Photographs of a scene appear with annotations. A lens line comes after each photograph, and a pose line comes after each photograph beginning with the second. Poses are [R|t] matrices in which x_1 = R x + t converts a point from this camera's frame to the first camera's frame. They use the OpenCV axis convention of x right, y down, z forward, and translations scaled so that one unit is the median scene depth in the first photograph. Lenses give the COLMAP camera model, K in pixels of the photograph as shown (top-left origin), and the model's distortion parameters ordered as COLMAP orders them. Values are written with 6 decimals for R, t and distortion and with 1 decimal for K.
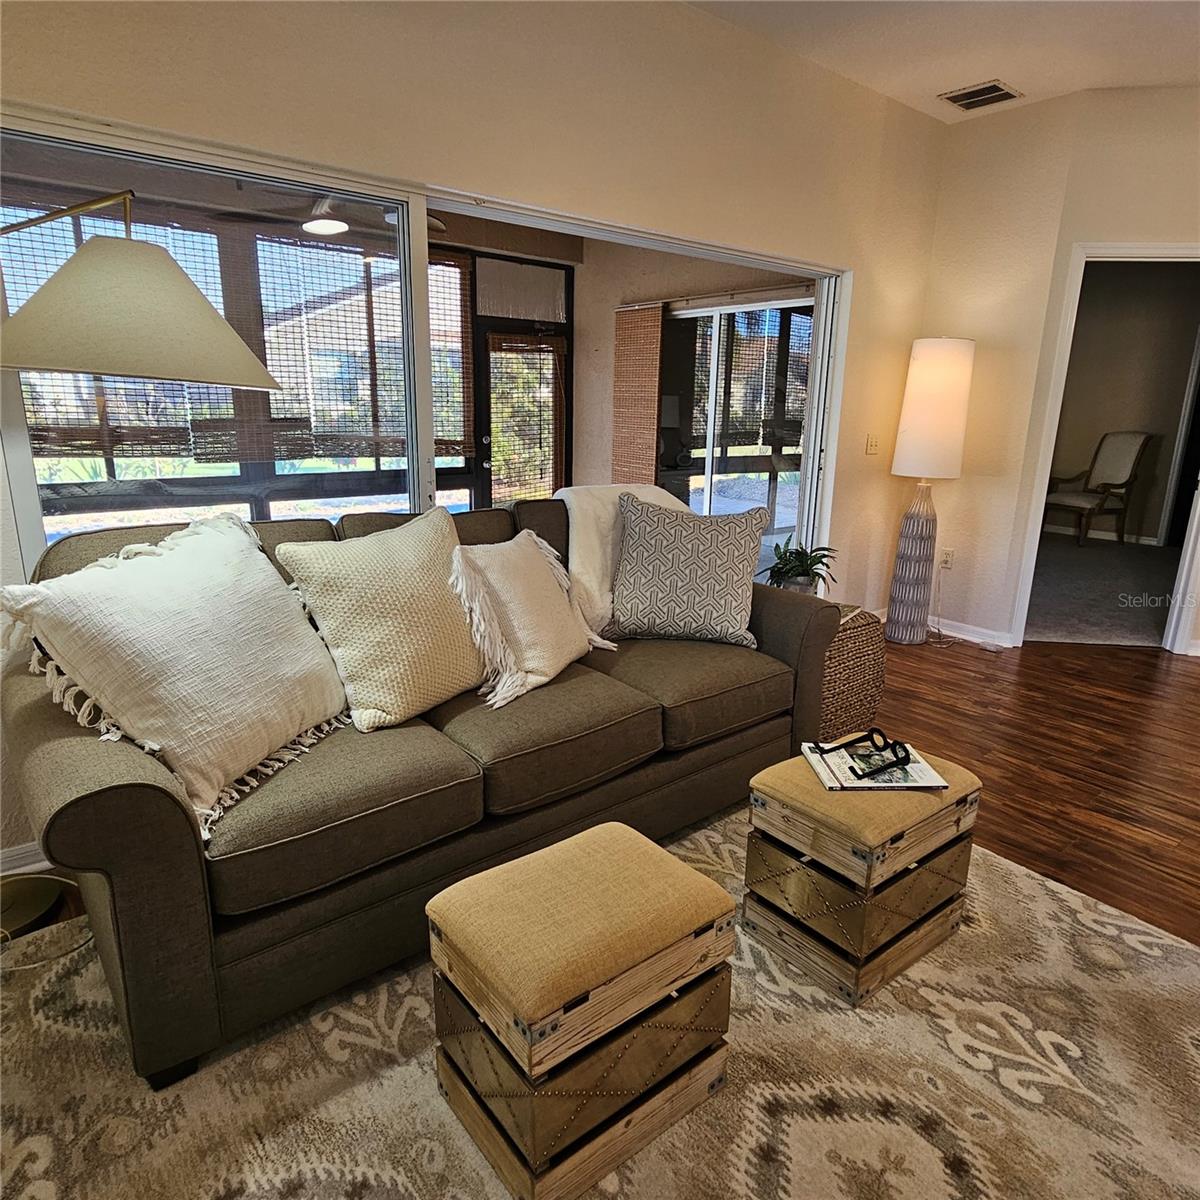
lens RADIAL K [[778.8, 0, 603.1], [0, 778.8, 602.5], [0, 0, 1]] dist [-0.003148, 0.001401]
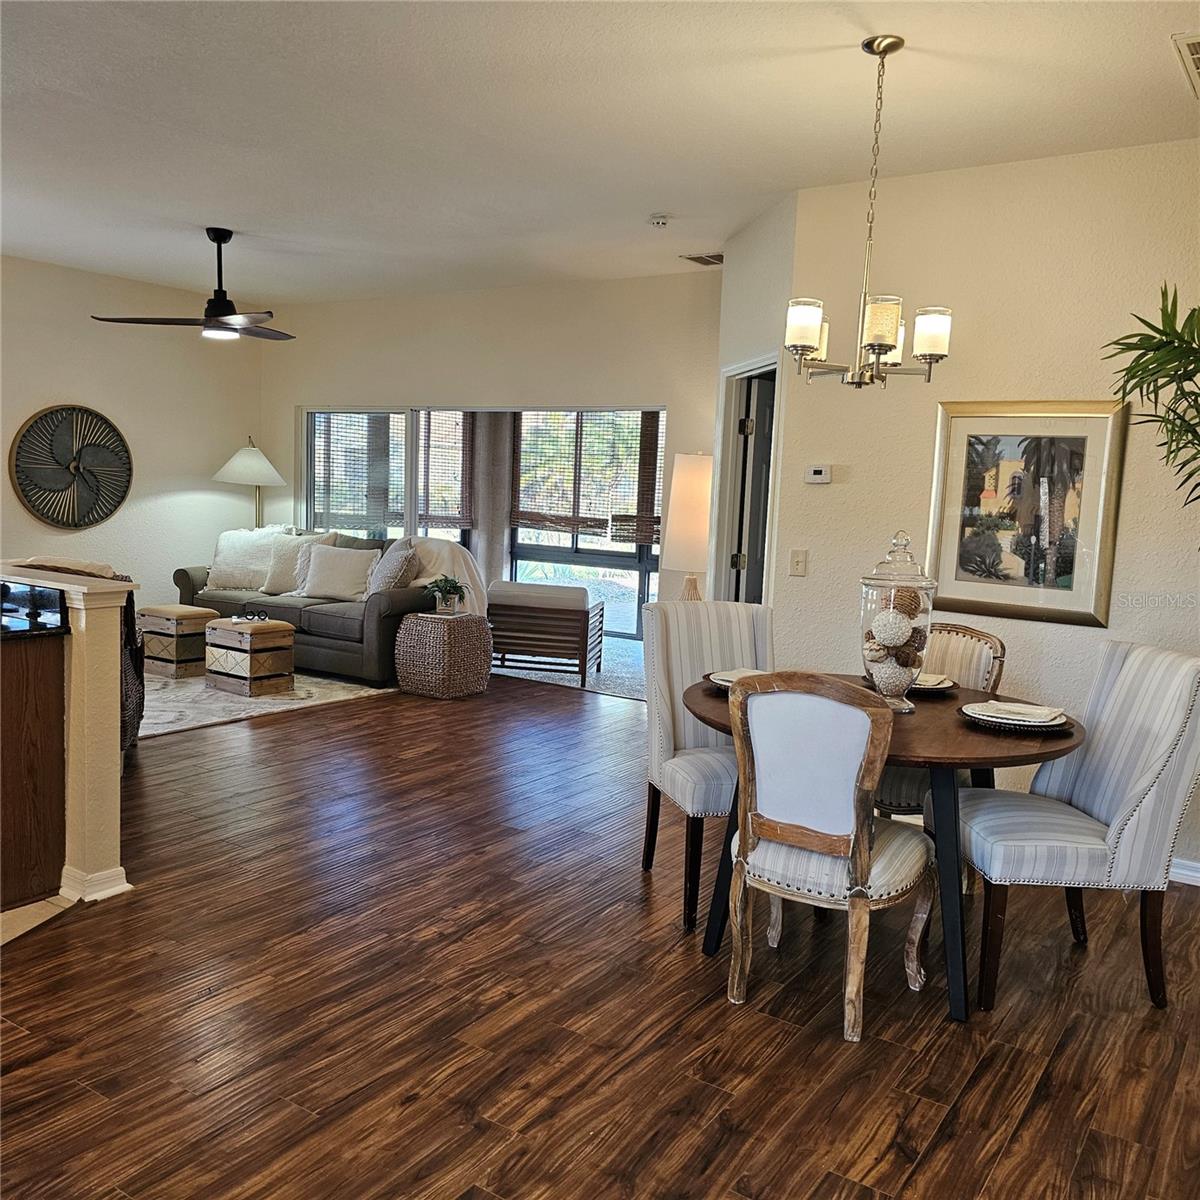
lens RADIAL K [[1069.0, 0, 607.7], [0, 1069.0, 592.1], [0, 0, 1]] dist [0.090306, -0.104427]
pose [[0.294531, 0.088422, -0.951543, 2.901852], [-0.275672, 0.961243, 0.003994, -0.161485], [0.915017, 0.261138, 0.307491, 0.655618]]
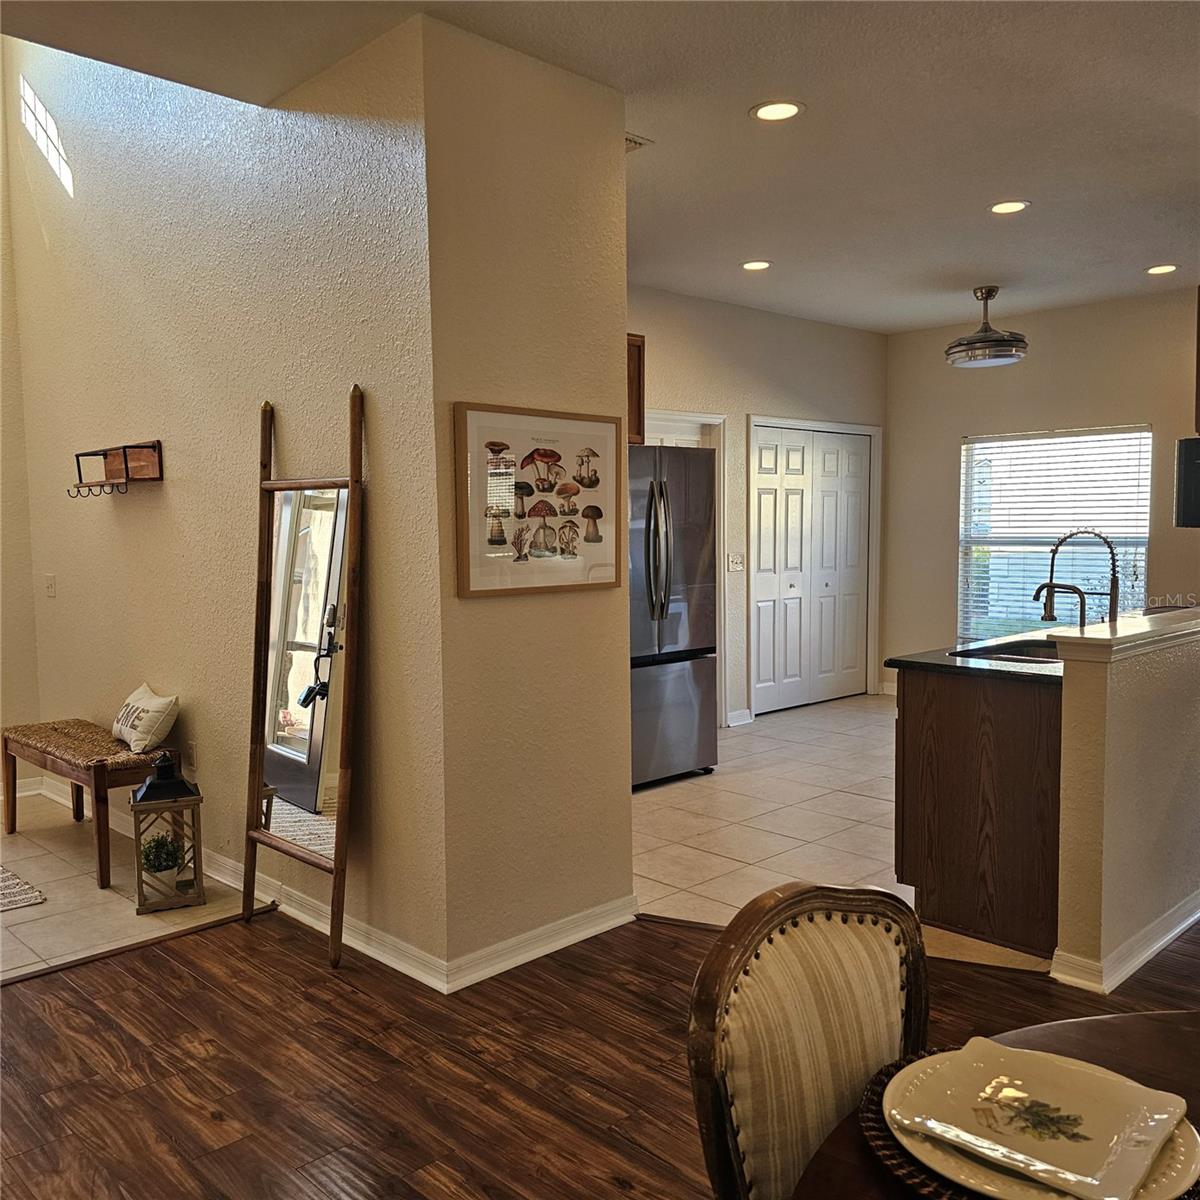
lens RADIAL K [[1069.0, 0, 609.7], [0, 1069.0, 605.2], [0, 0, 1]] dist [0.090306, -0.104427]
pose [[-0.995714, -0.002340, -0.092461, 2.108742], [-0.032515, 0.944725, 0.326247, -0.391595], [0.086587, 0.327855, -0.940752, 1.533137]]
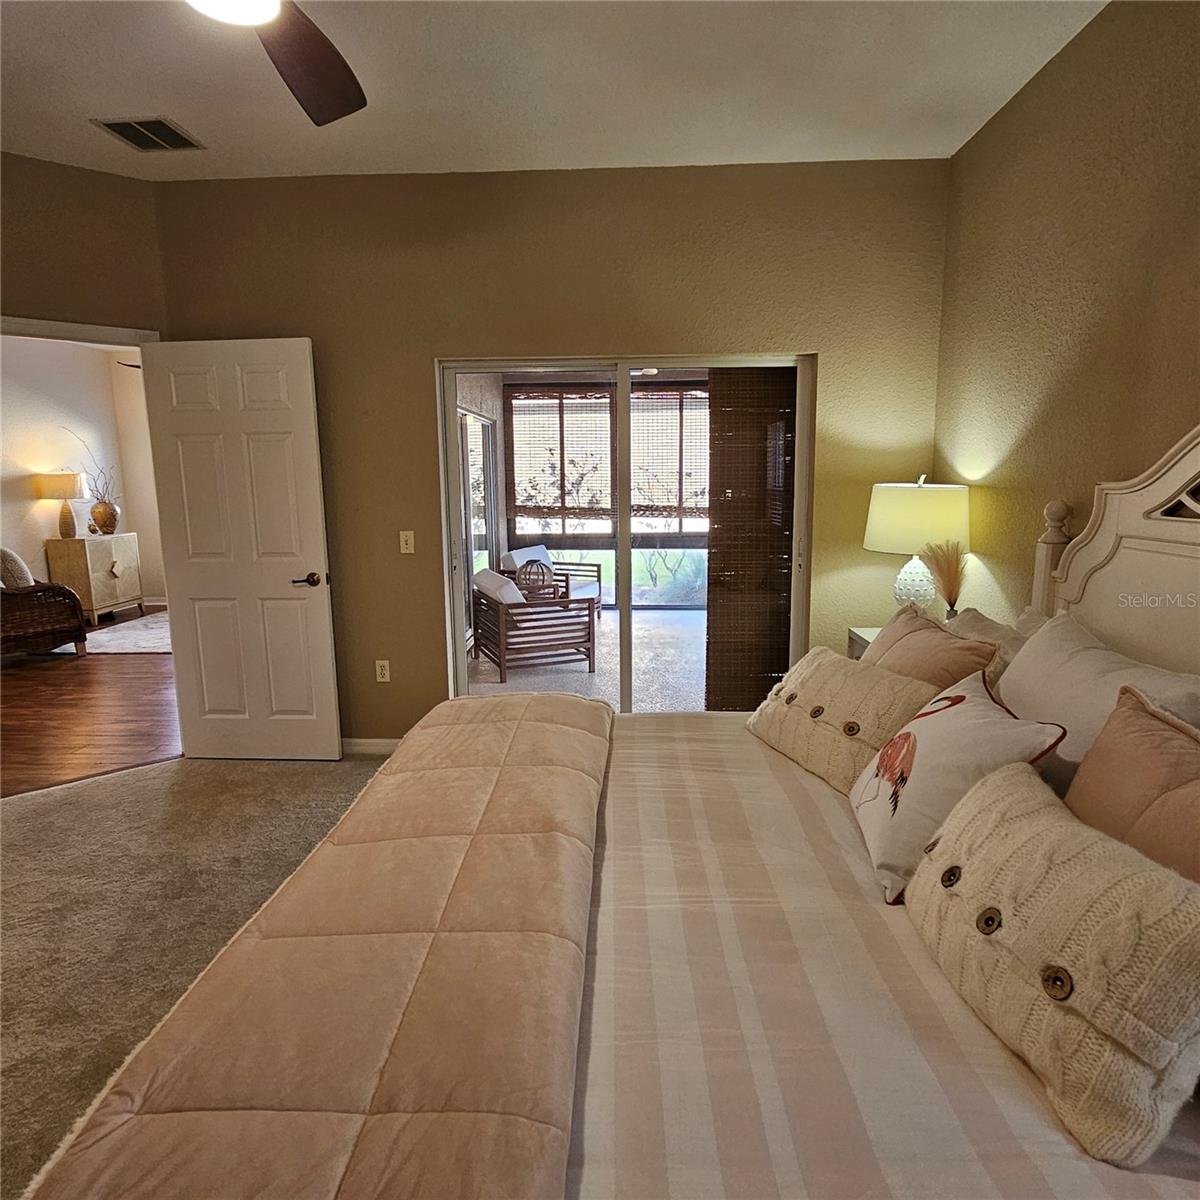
lens RADIAL K [[778.8, 0, 607.0], [0, 778.8, 602.1], [0, 0, 1]] dist [-0.003148, 0.001401]
pose [[-0.648894, 0.113263, -0.752401, 1.434188], [-0.192133, 0.932422, 0.306064, -0.794006], [0.736221, 0.343164, -0.583282, 2.992514]]
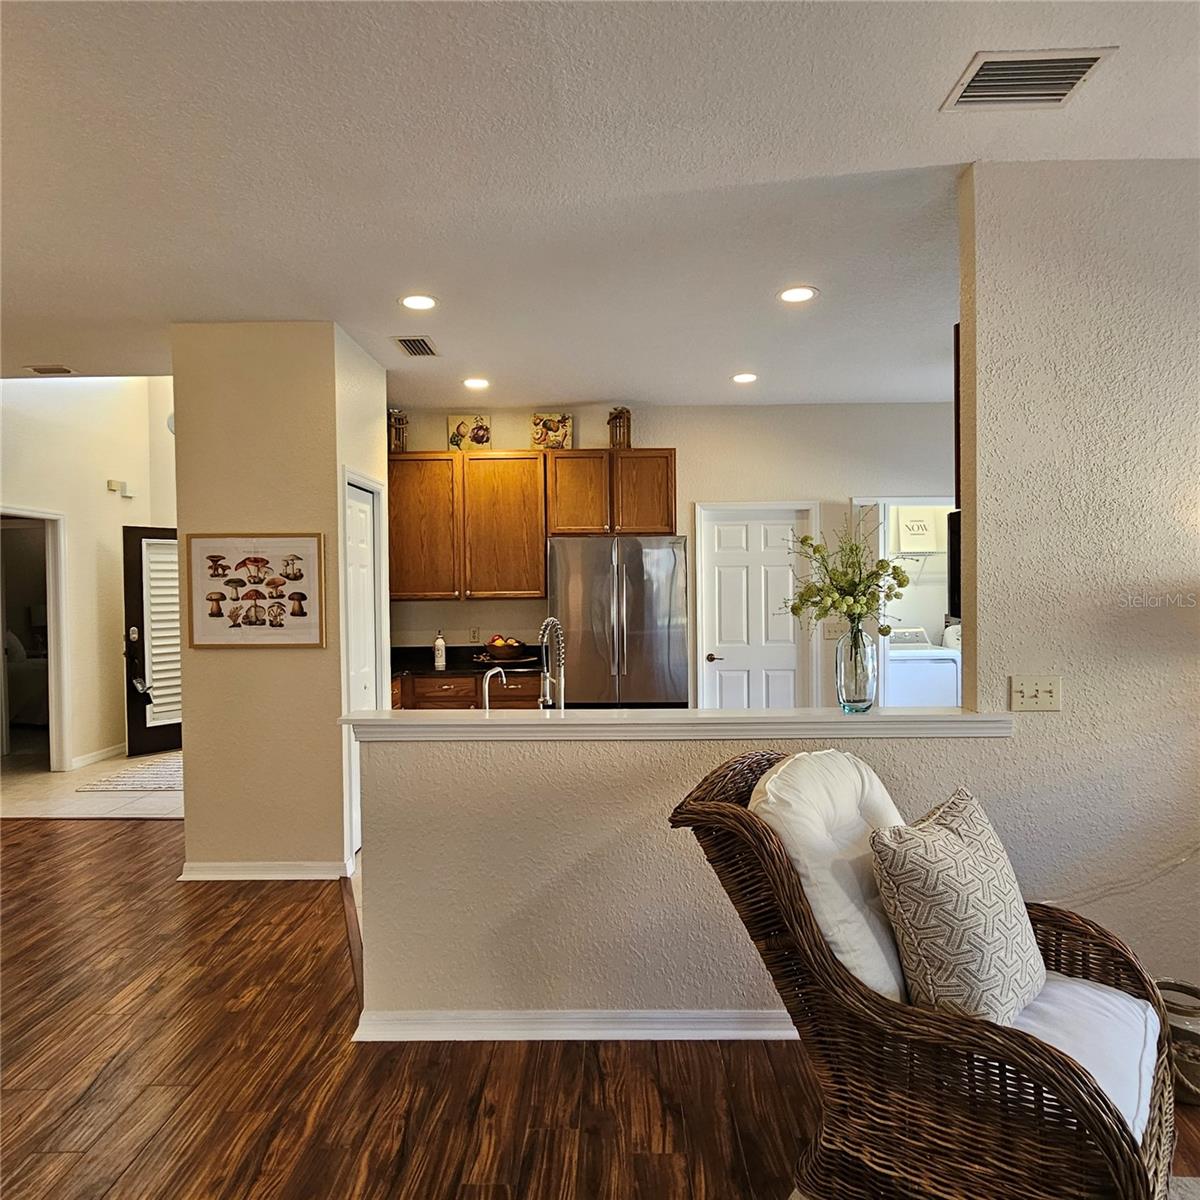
lens RADIAL K [[778.8, 0, 603.4], [0, 778.8, 601.6], [0, 0, 1]] dist [-0.003148, 0.001401]
pose [[-0.763292, -0.024859, 0.645575, 0.668859], [0.159166, 0.961223, 0.225204, -0.297819], [-0.626140, 0.274650, -0.729737, 0.969653]]
